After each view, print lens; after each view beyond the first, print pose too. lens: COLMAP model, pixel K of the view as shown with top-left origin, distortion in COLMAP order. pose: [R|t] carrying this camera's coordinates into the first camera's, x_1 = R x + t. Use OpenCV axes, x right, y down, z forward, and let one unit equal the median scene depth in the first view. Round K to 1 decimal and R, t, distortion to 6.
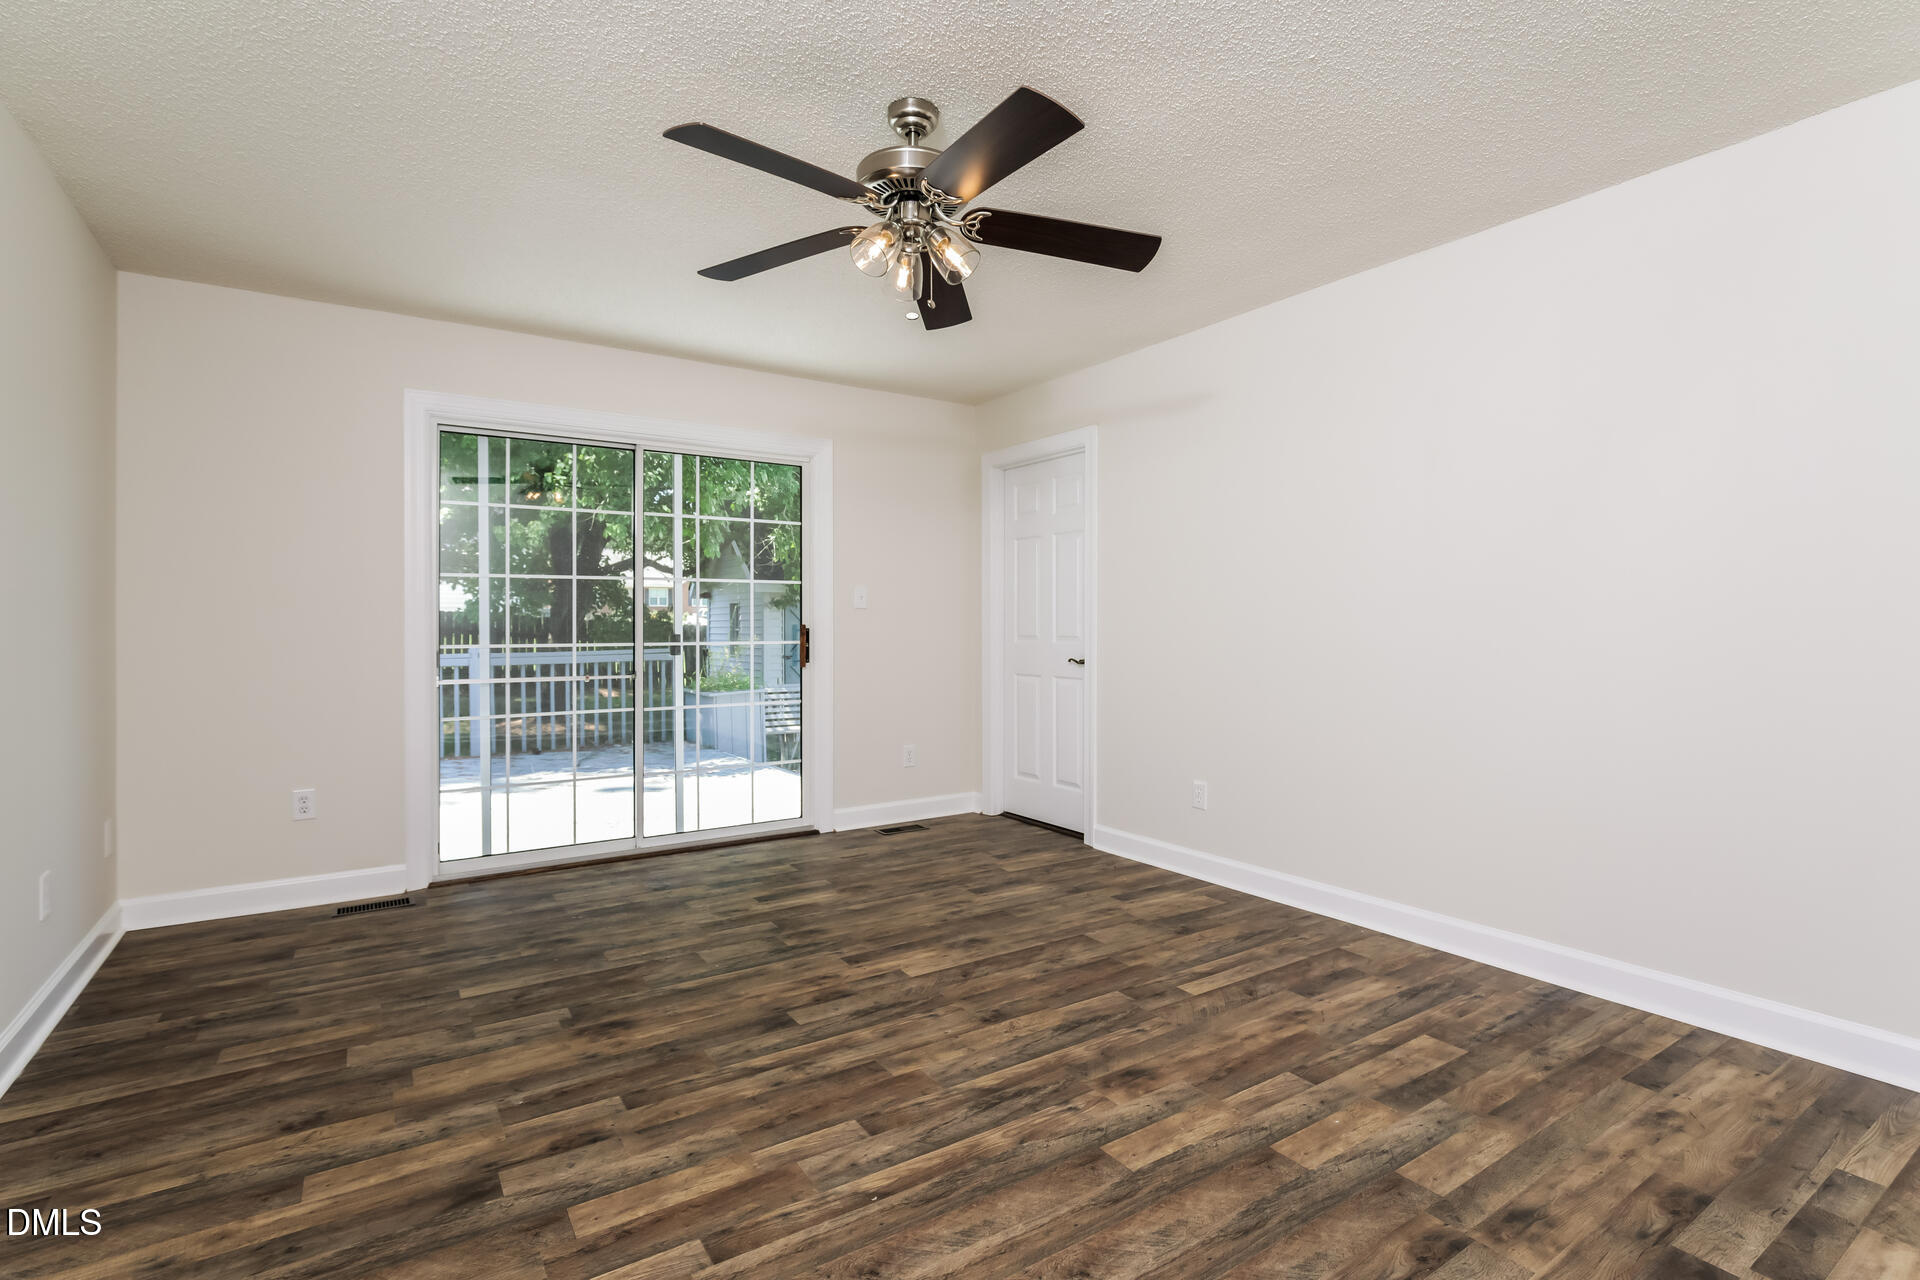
lens RADIAL K [[900.9, 0, 960.0], [0, 900.9, 640.0], [0, 0, 1]] dist [-0.038544, 0.007432]
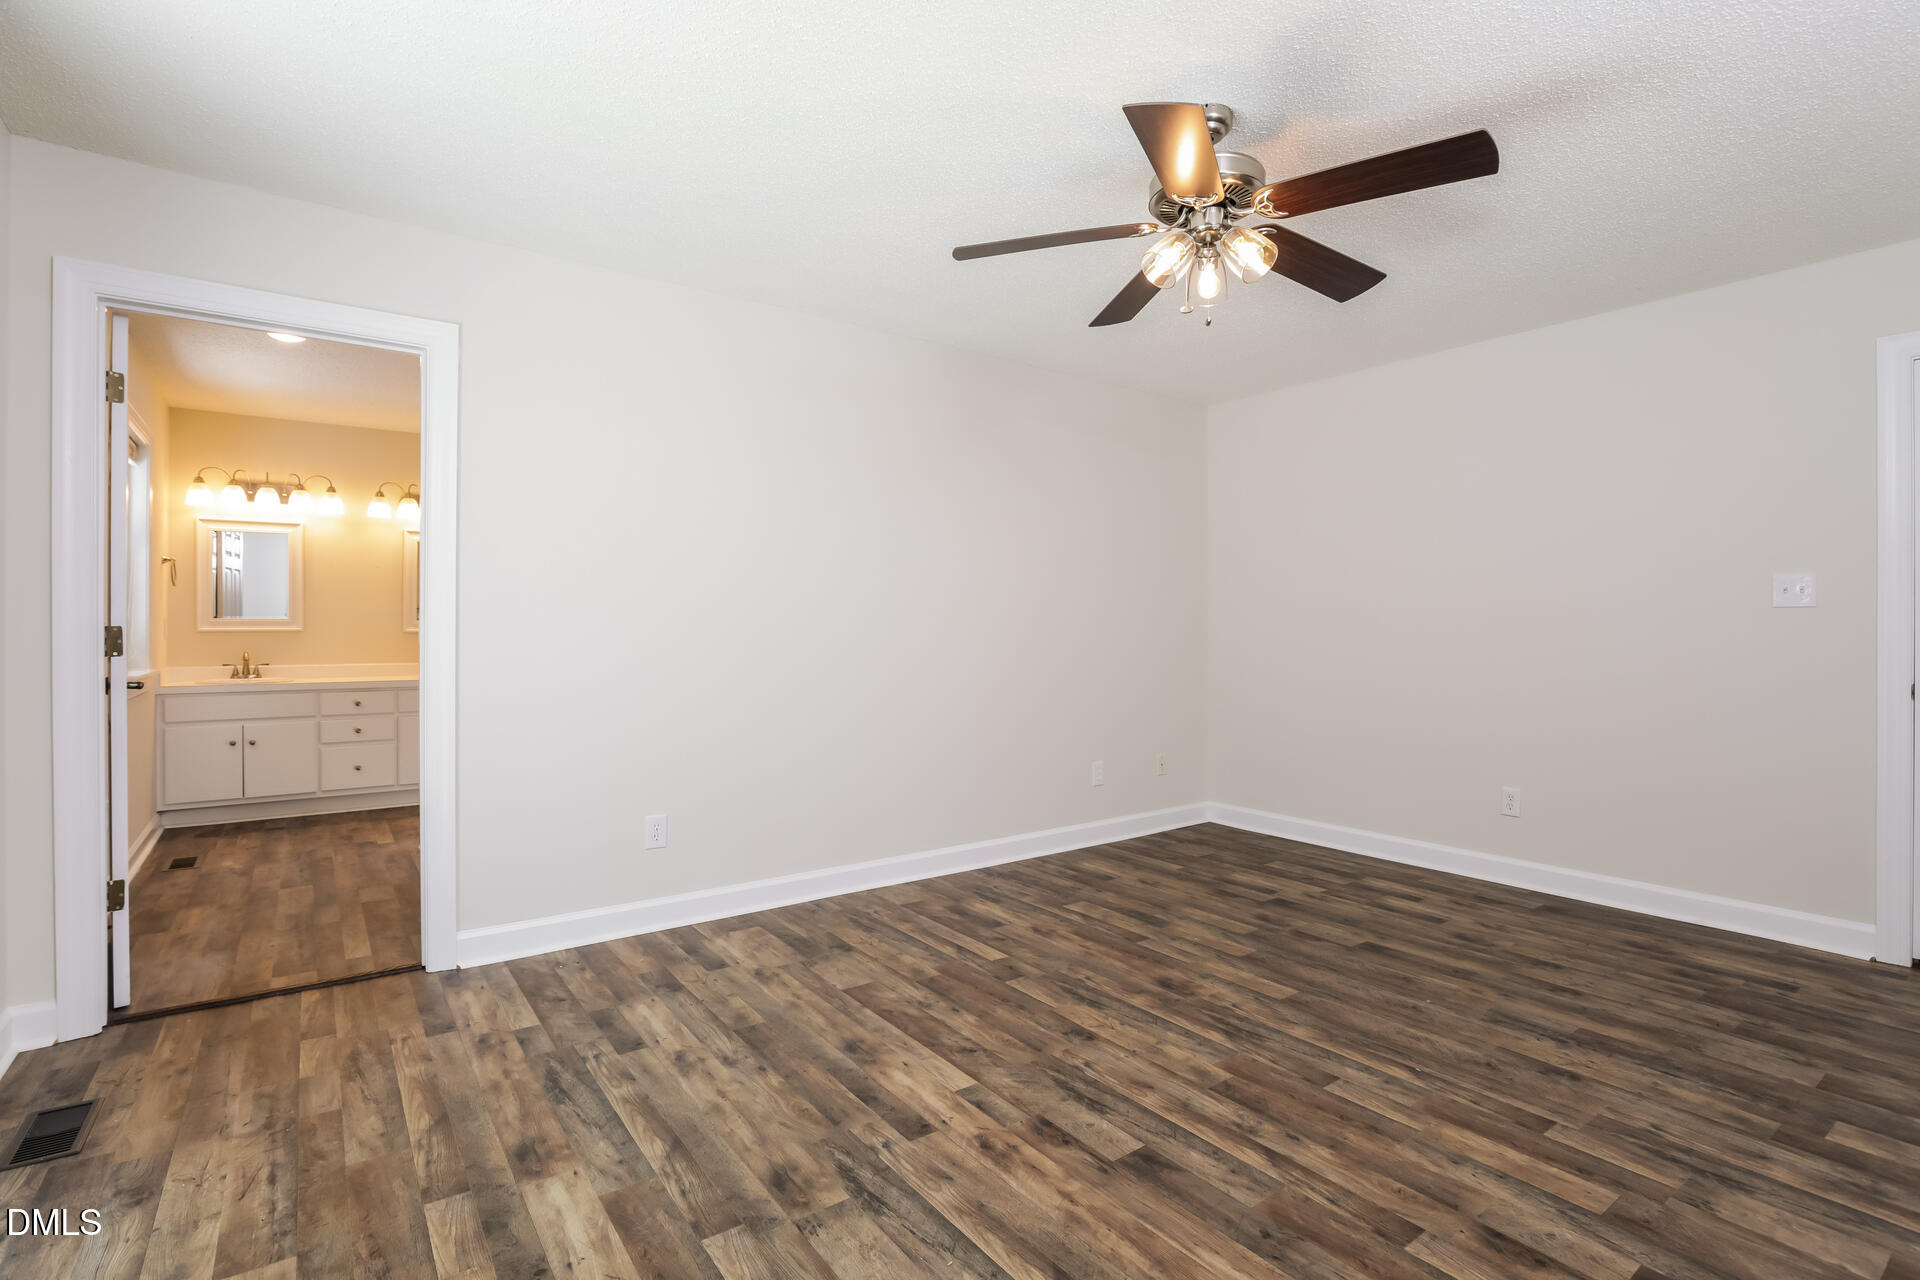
lens RADIAL K [[900.9, 0, 960.0], [0, 900.9, 640.0], [0, 0, 1]] dist [-0.038544, 0.007432]
pose [[-0.038035, -0.013127, 0.999190, -0.929227], [0.017450, 0.999753, 0.013799, -0.026890], [-0.999124, 0.017960, -0.037797, 1.159994]]
